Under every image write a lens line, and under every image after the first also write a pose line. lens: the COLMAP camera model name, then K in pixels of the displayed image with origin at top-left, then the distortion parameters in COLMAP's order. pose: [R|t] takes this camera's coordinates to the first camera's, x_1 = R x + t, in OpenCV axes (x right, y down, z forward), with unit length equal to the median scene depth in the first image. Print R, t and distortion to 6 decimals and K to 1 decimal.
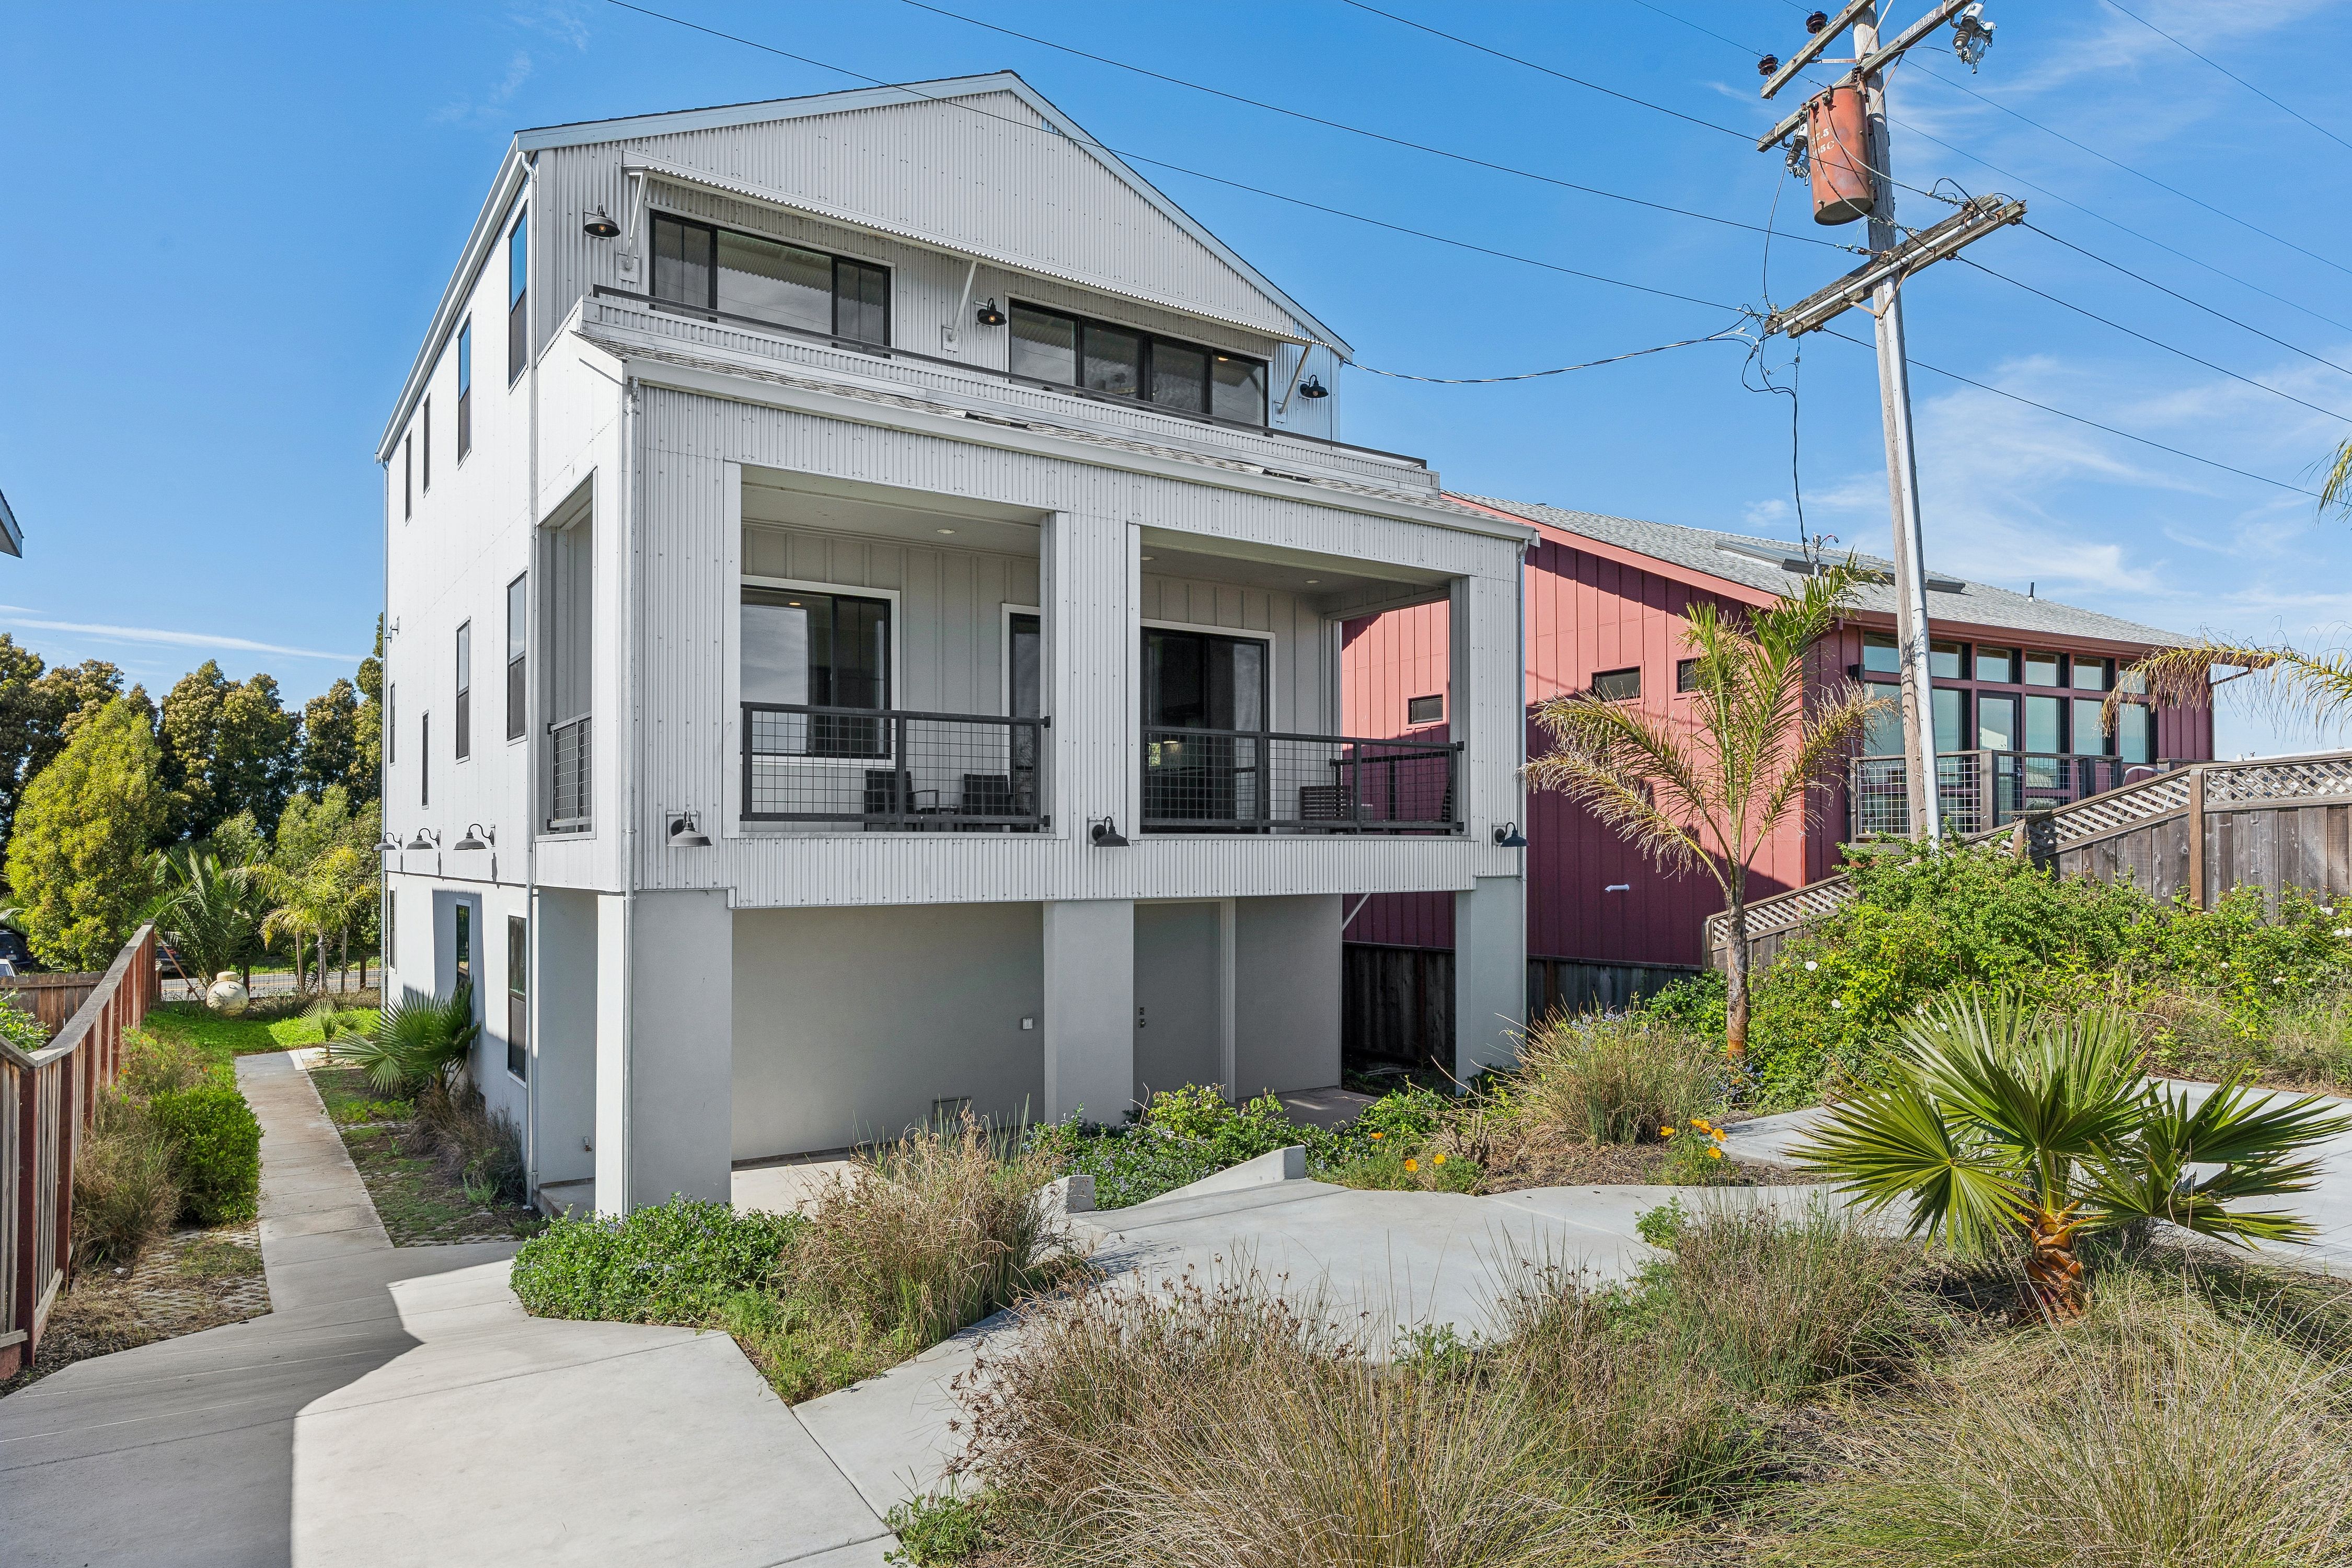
lens RADIAL K [[1426.7, 0, 1174.5], [0, 1426.7, 822.1], [0, 0, 1]] dist [-0.001323, -0.000965]
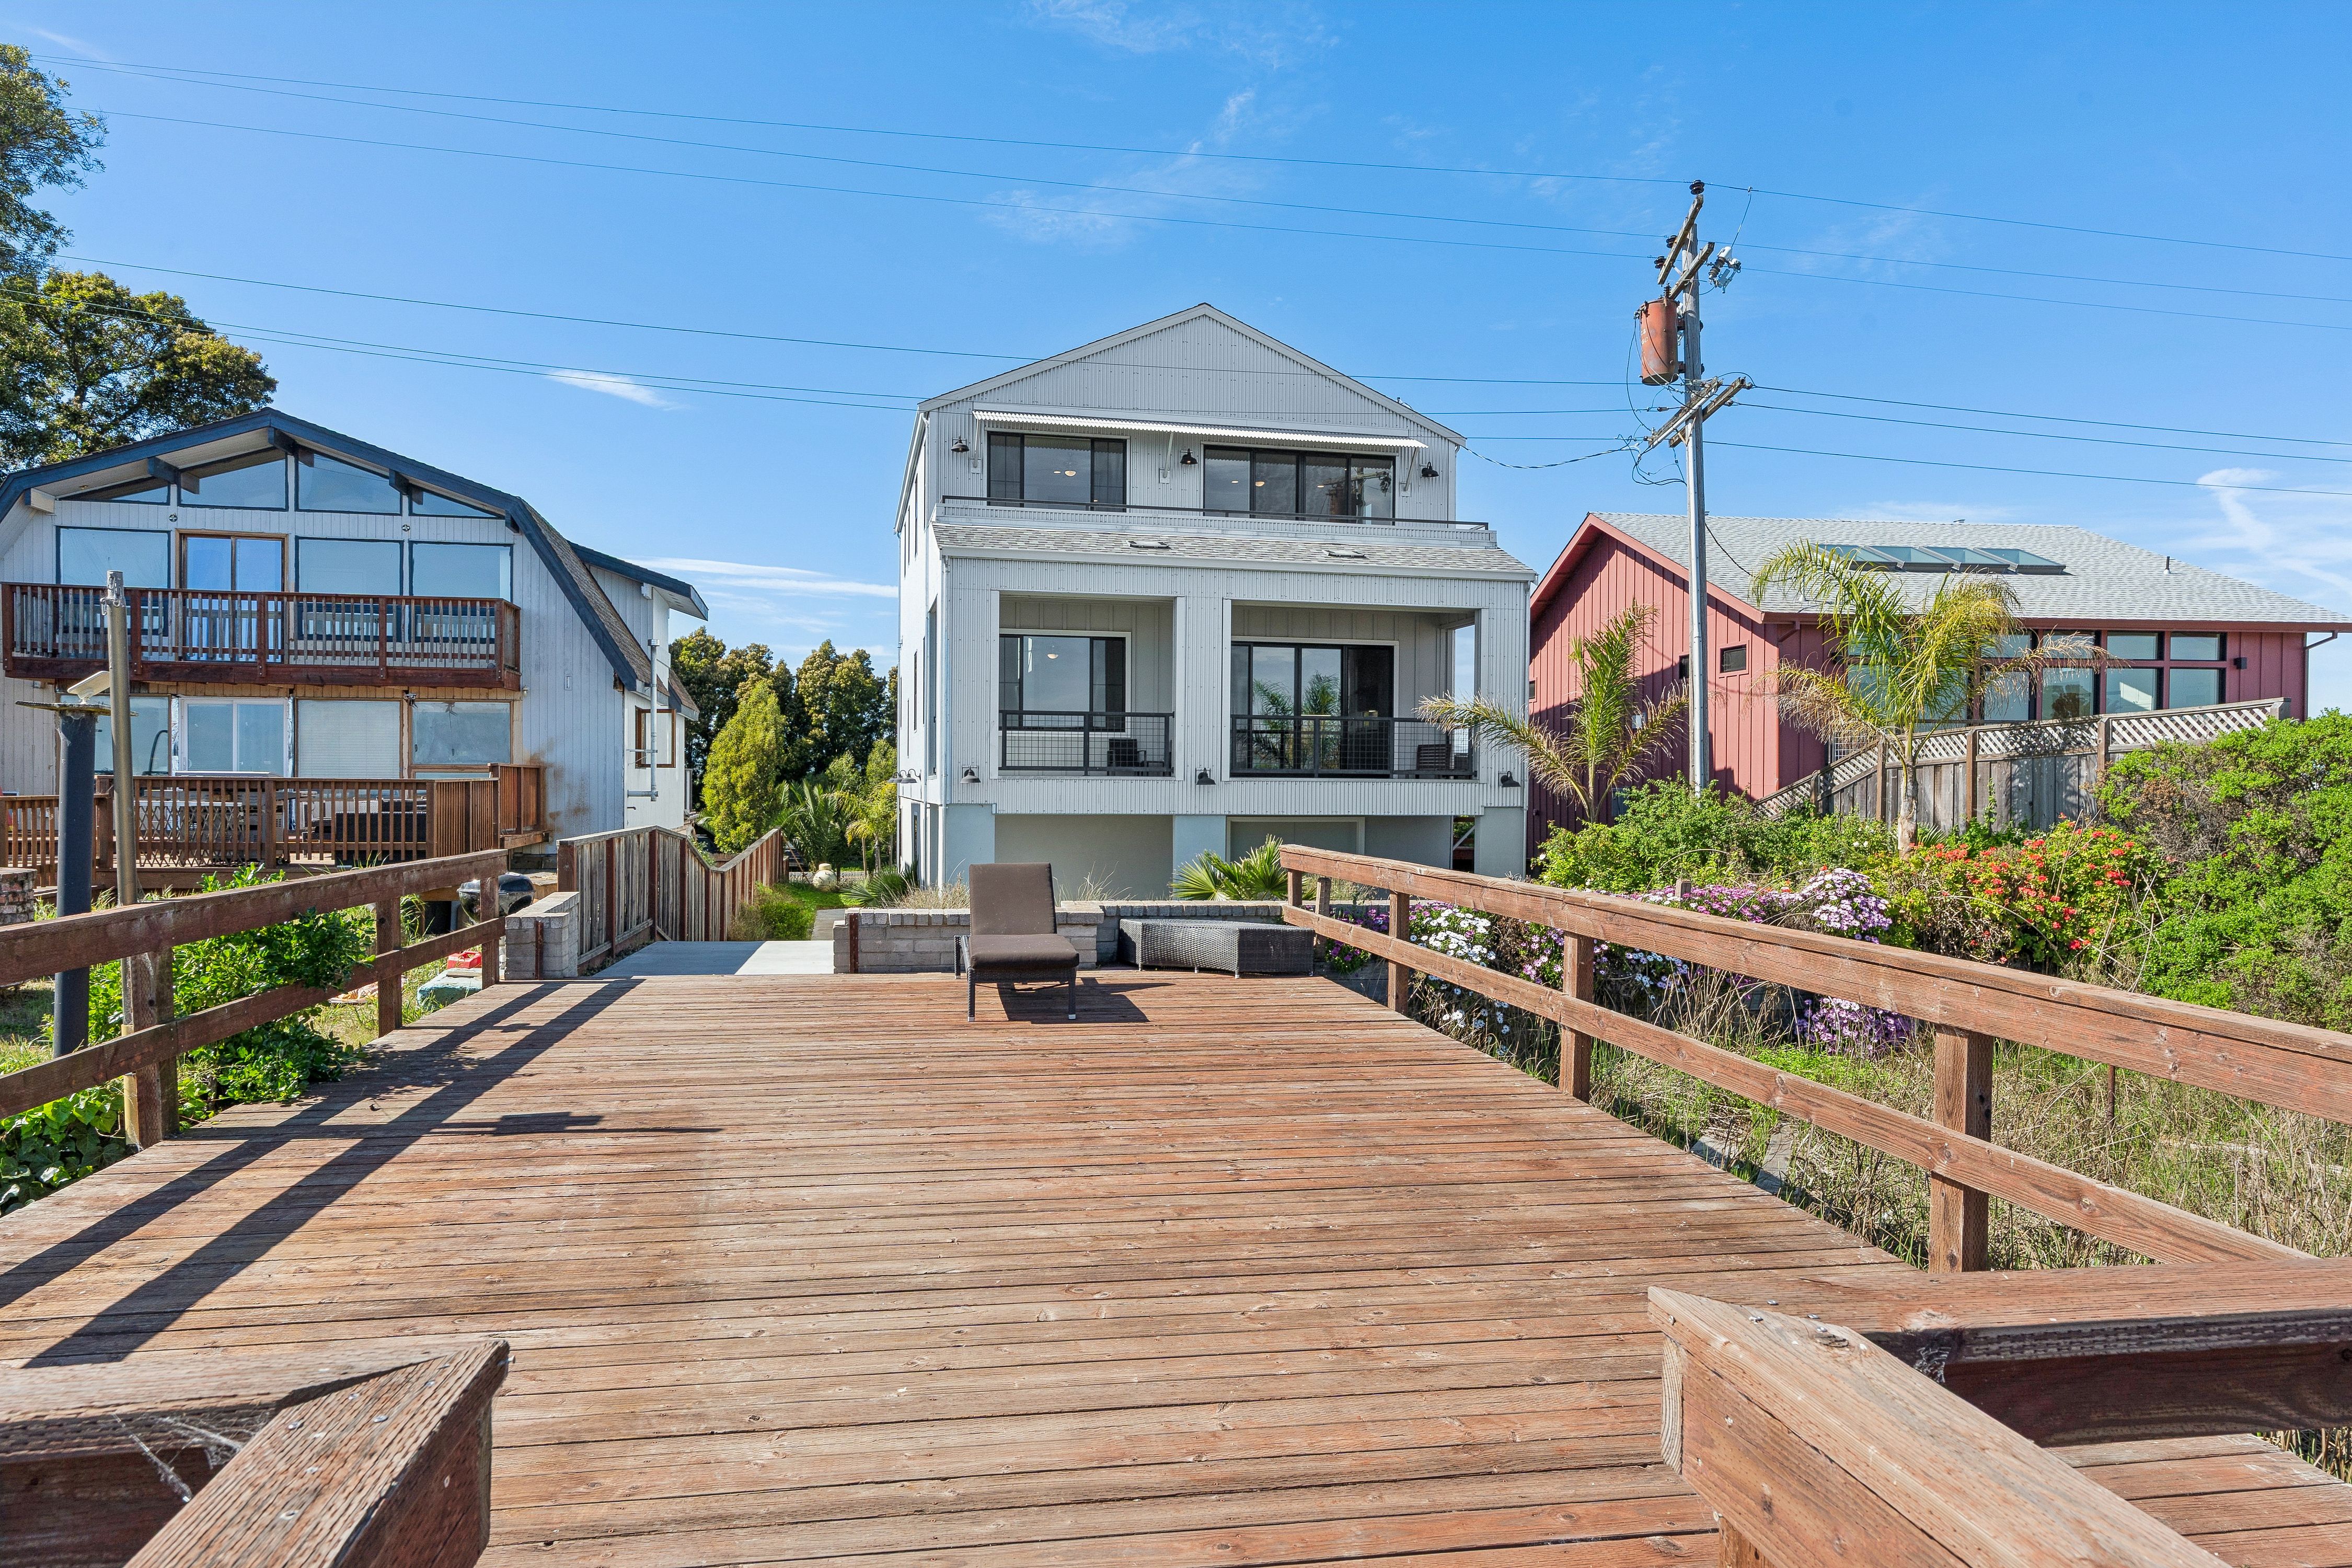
lens RADIAL K [[1475.5, 0, 1176.0], [0, 1475.5, 784.0], [0, 0, 1]] dist [0.002693, 0.000086]
pose [[0.929160, 0.008727, -0.369575, 0.477336], [-0.001862, 0.999819, 0.018928, -0.014554], [0.369674, -0.016899, 0.929008, -0.572969]]
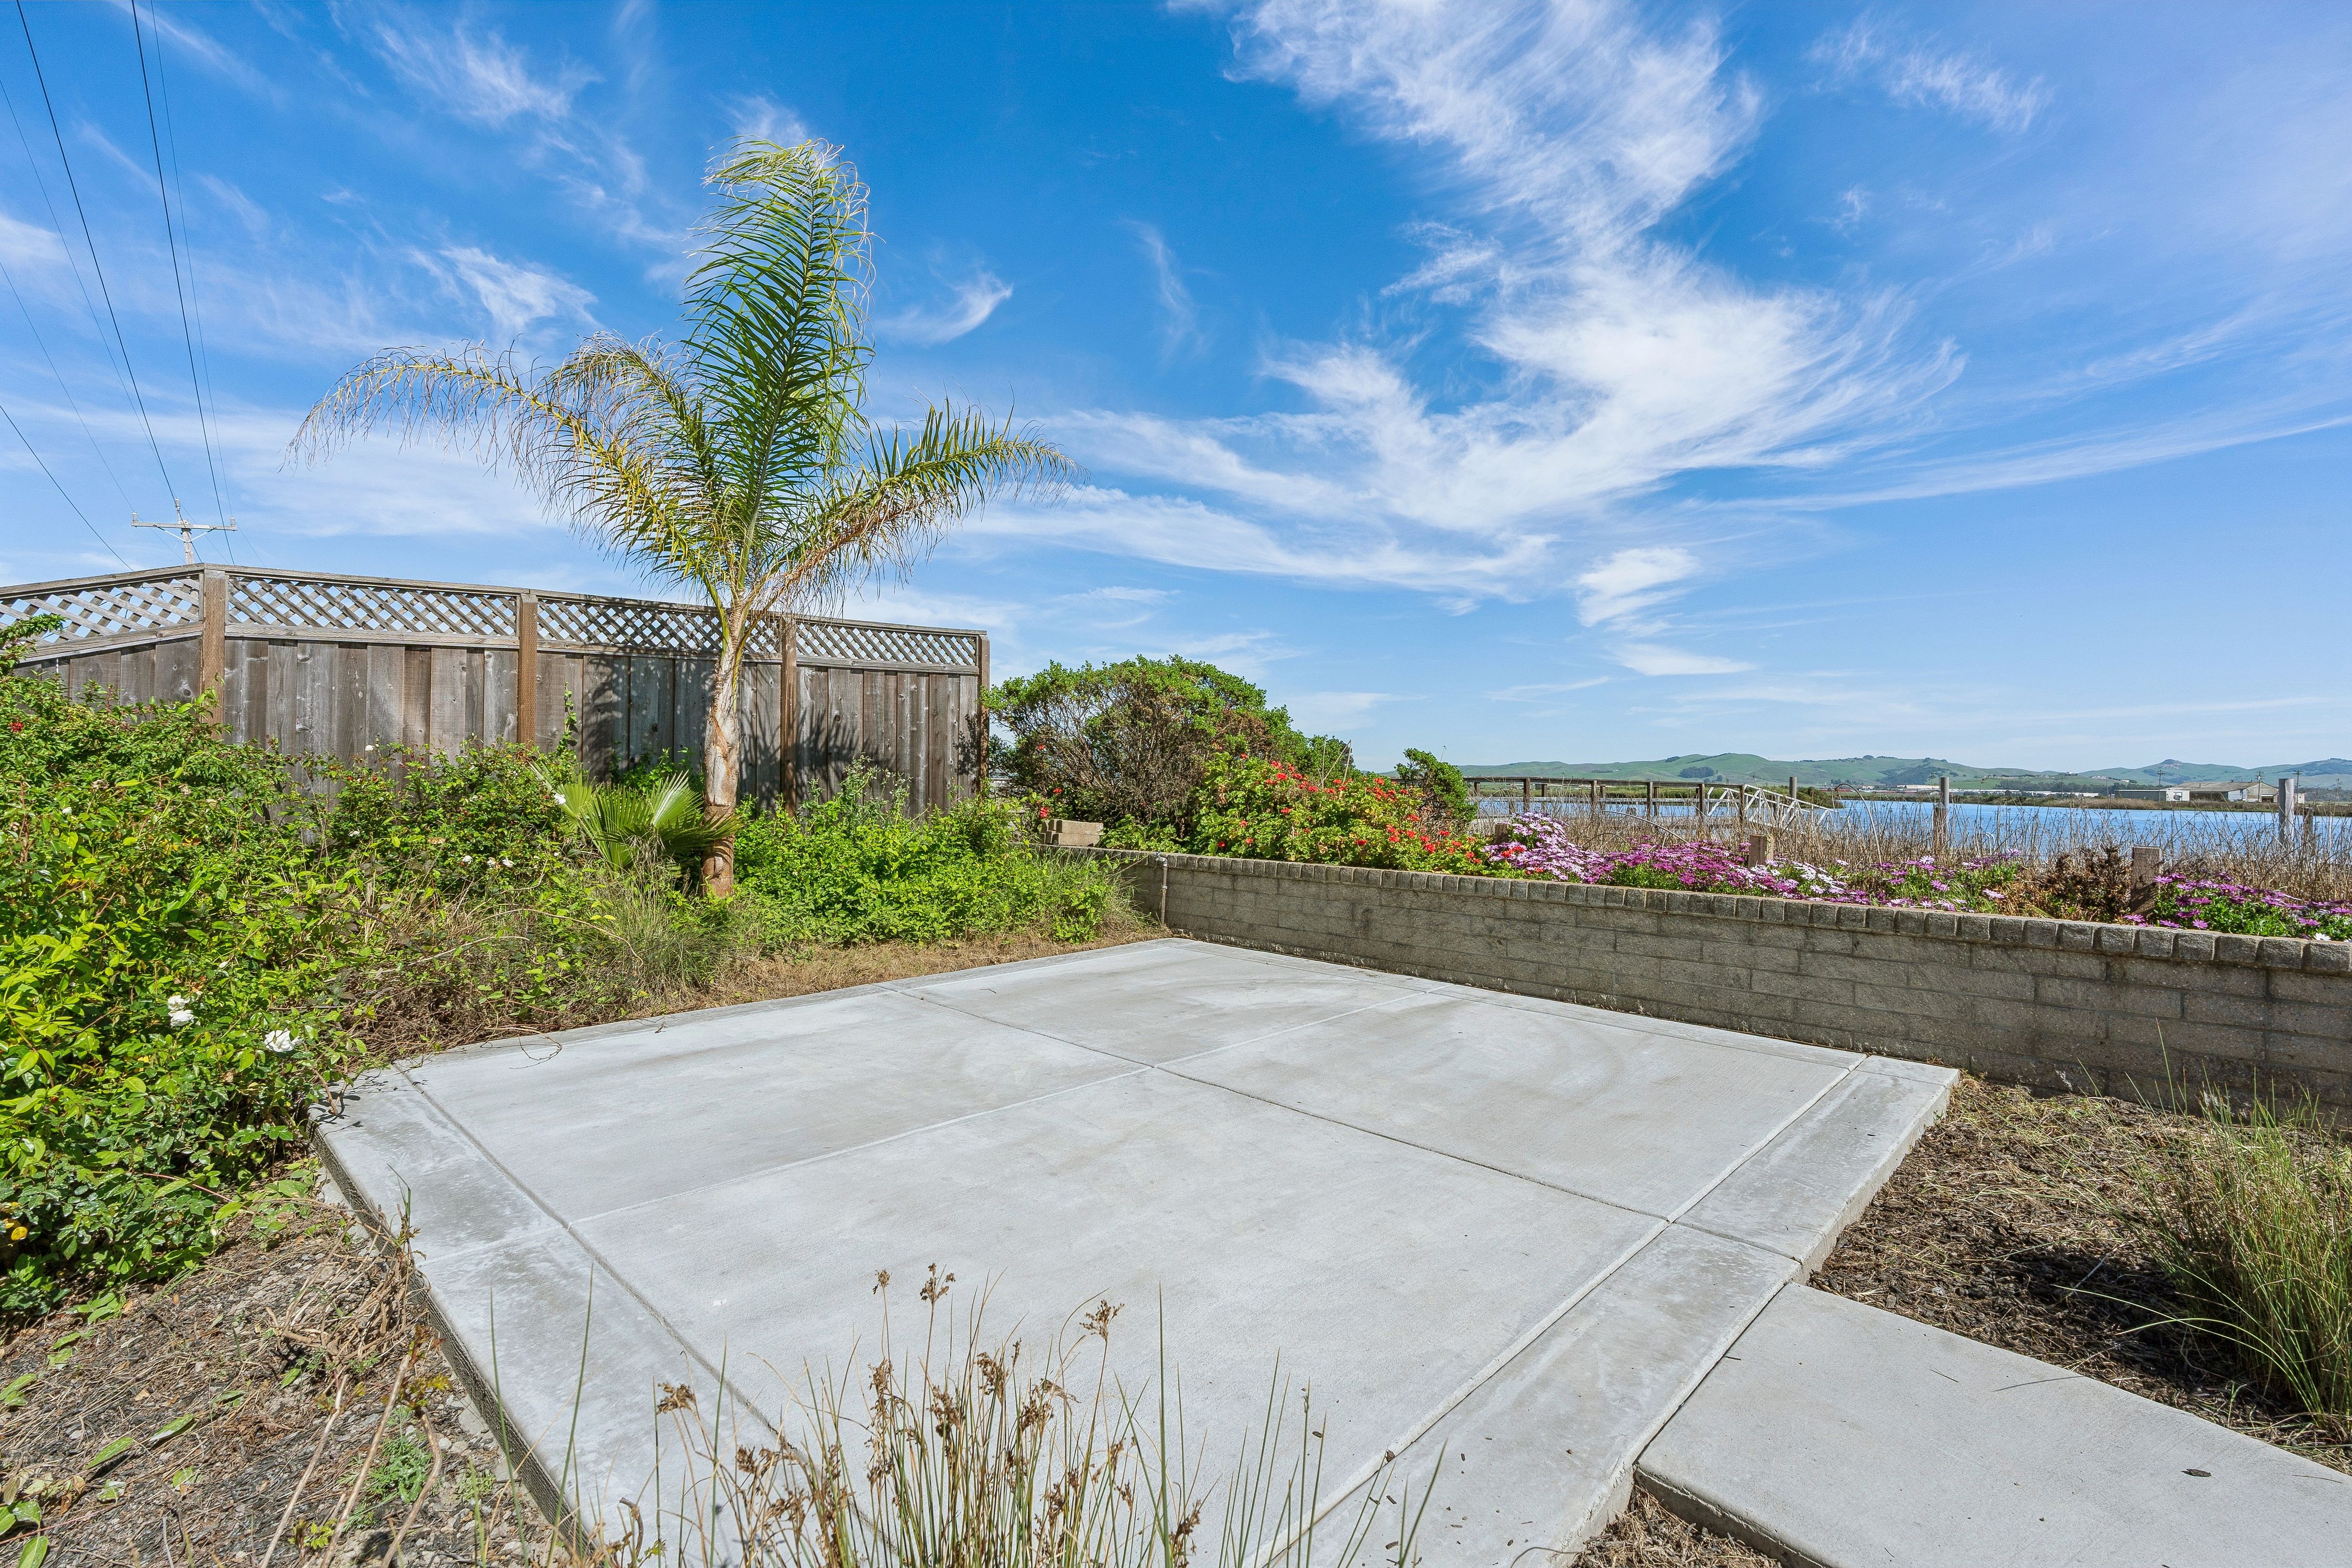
lens RADIAL K [[1068.9, 0, 1184.2], [0, 1068.9, 781.6], [0, 0, 1]] dist [-0.013452, 0.000091]
pose [[-0.197324, -0.006293, 0.980318, 0.118136], [-0.029087, 0.999577, 0.000562, 0.037101], [-0.979907, -0.028403, -0.197424, 0.518956]]
